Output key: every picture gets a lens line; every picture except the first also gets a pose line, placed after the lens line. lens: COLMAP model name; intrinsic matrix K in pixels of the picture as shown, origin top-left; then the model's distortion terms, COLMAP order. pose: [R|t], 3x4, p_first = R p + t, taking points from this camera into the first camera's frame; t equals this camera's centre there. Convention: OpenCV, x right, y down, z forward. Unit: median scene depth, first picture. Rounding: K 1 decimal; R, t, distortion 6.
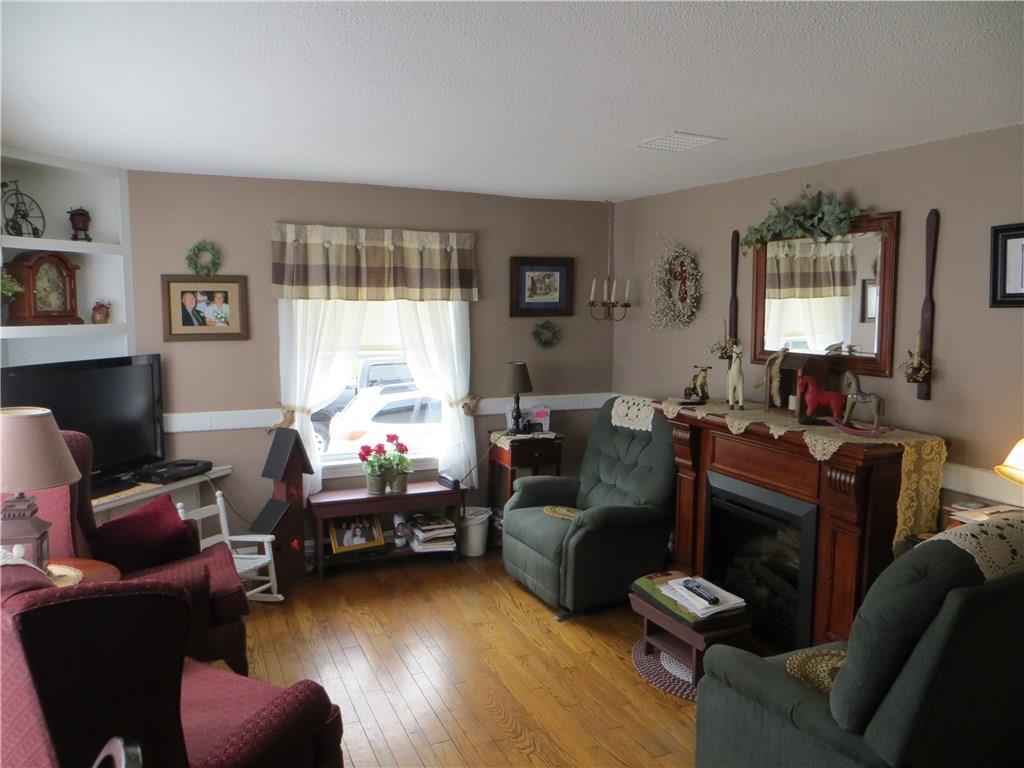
lens RADIAL K [[786.0, 0, 512.0], [0, 786.0, 384.0], [0, 0, 1]] dist [-0.001528, -0.001952]
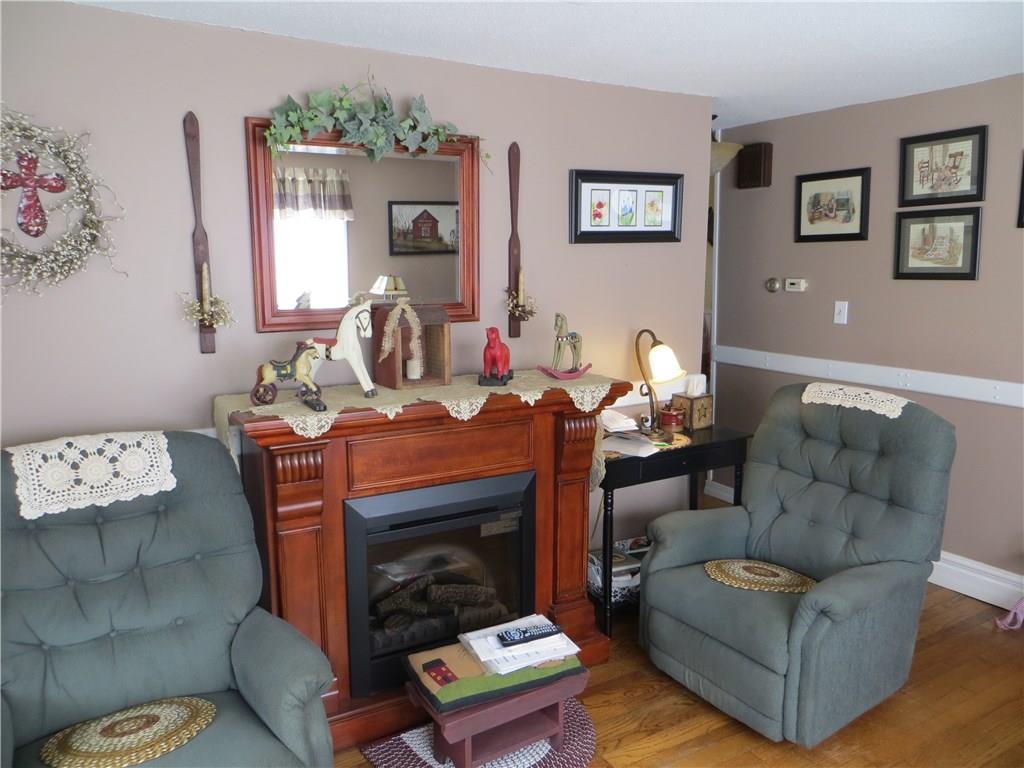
lens RADIAL K [[786.0, 0, 512.0], [0, 786.0, 384.0], [0, 0, 1]] dist [-0.001528, -0.001952]
pose [[-0.109220, -0.159842, 0.981082, -0.438294], [0.111568, 0.978778, 0.171887, -0.090609], [-0.987737, 0.128231, -0.089069, 1.057901]]
